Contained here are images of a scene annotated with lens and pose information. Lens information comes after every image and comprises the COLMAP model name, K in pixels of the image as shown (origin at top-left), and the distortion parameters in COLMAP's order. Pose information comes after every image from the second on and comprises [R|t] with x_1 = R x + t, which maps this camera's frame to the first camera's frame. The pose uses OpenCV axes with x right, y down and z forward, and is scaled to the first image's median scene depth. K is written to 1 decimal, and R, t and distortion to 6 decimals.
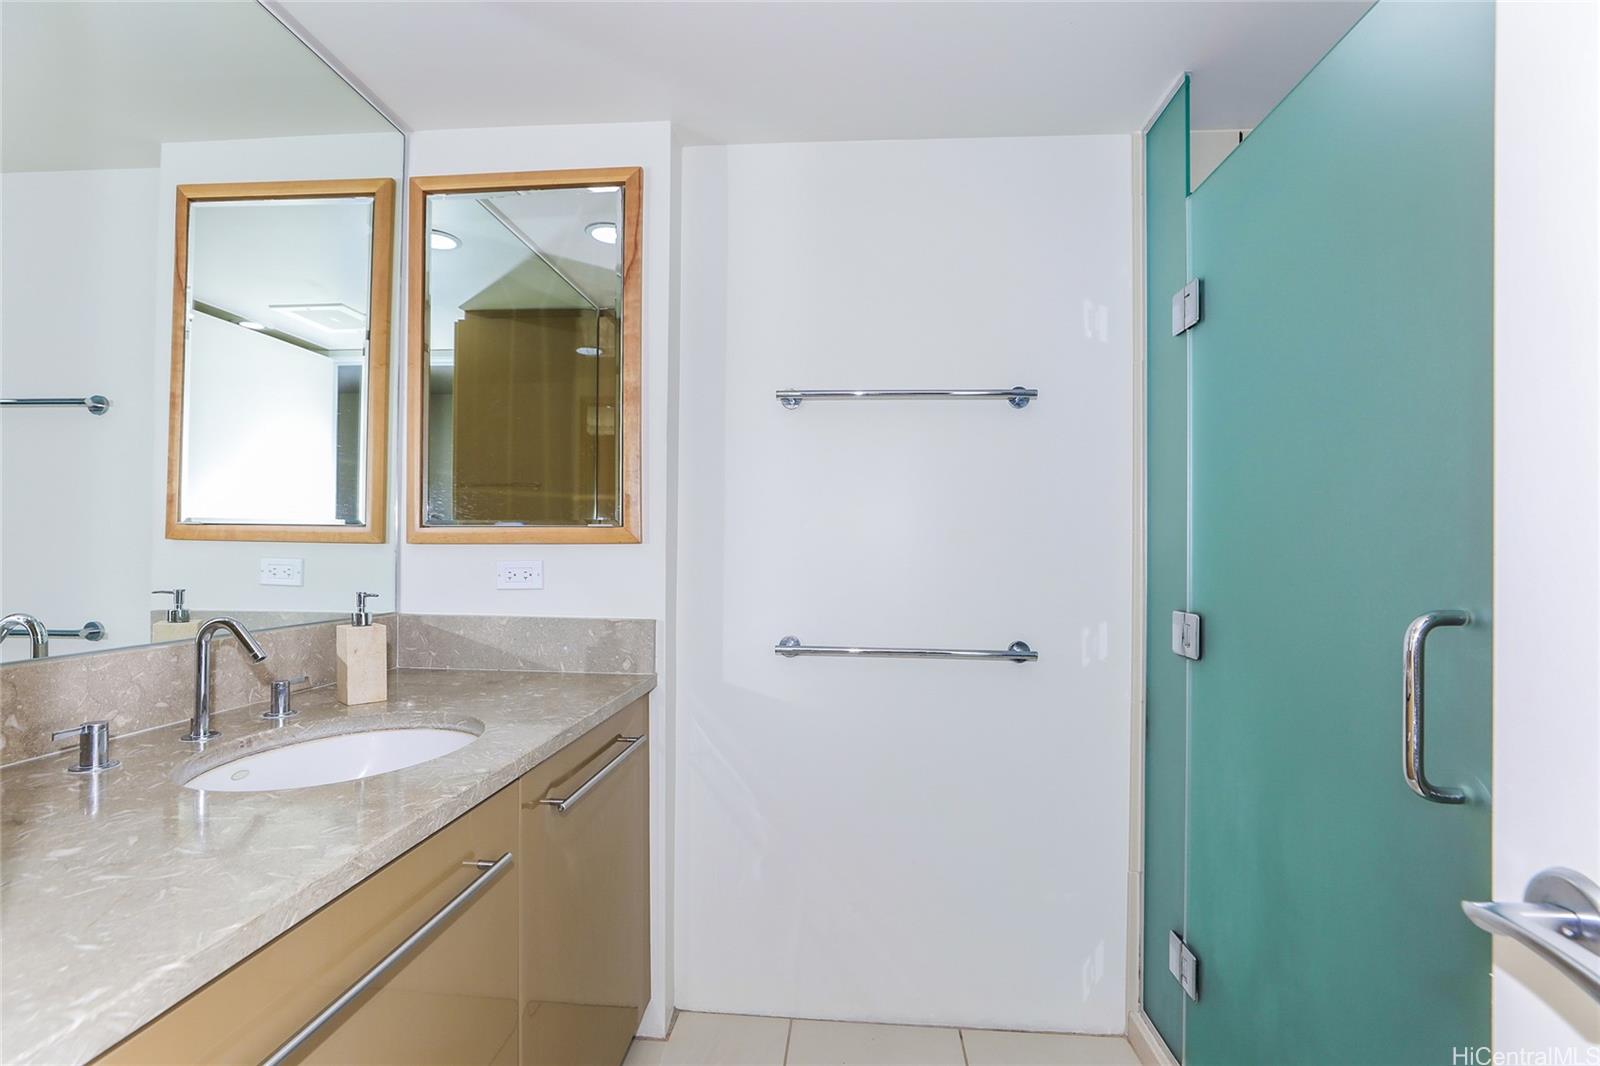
lens RADIAL K [[742.1, 0, 800.0], [0, 742.1, 533.0], [0, 0, 1]] dist [-0.000942, 0.000271]
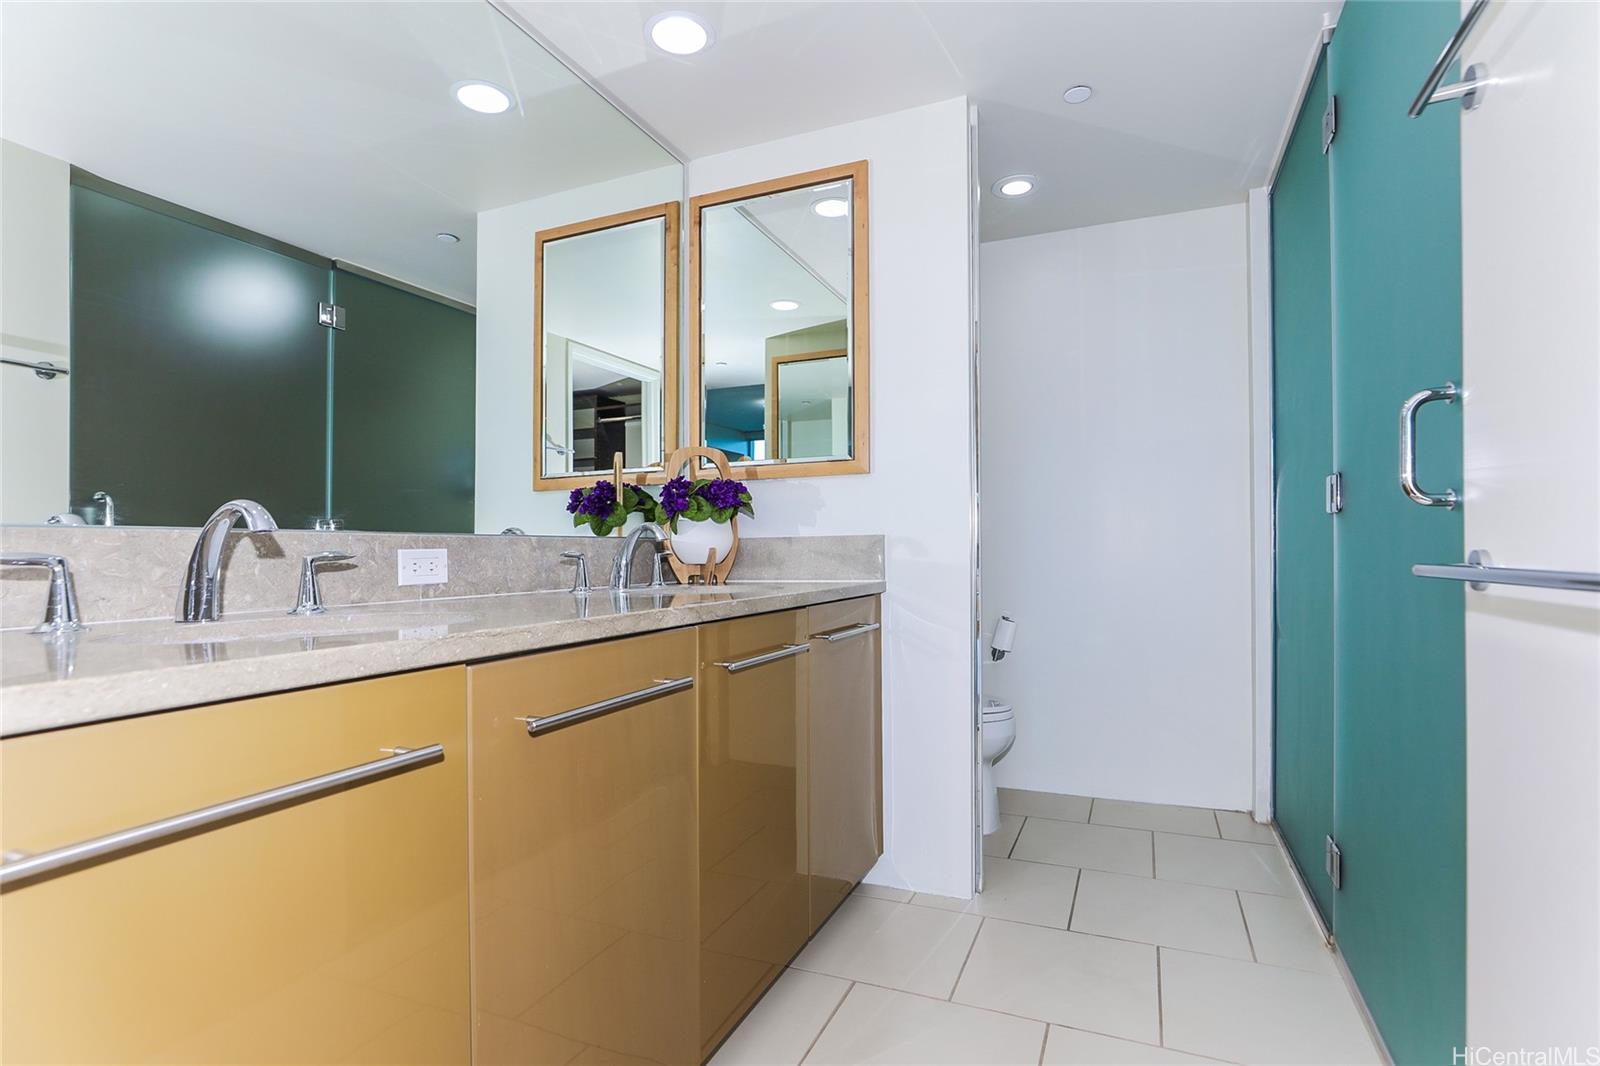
lens RADIAL K [[788.3, 0, 800.0], [0, 788.3, 533.0], [0, 0, 1]] dist [0.003129, 0.000386]
pose [[0.940490, -0.017166, -0.339389, 0.102887], [0.015137, 0.999848, -0.008625, 0.112524], [0.339485, 0.002974, 0.940607, -0.210630]]
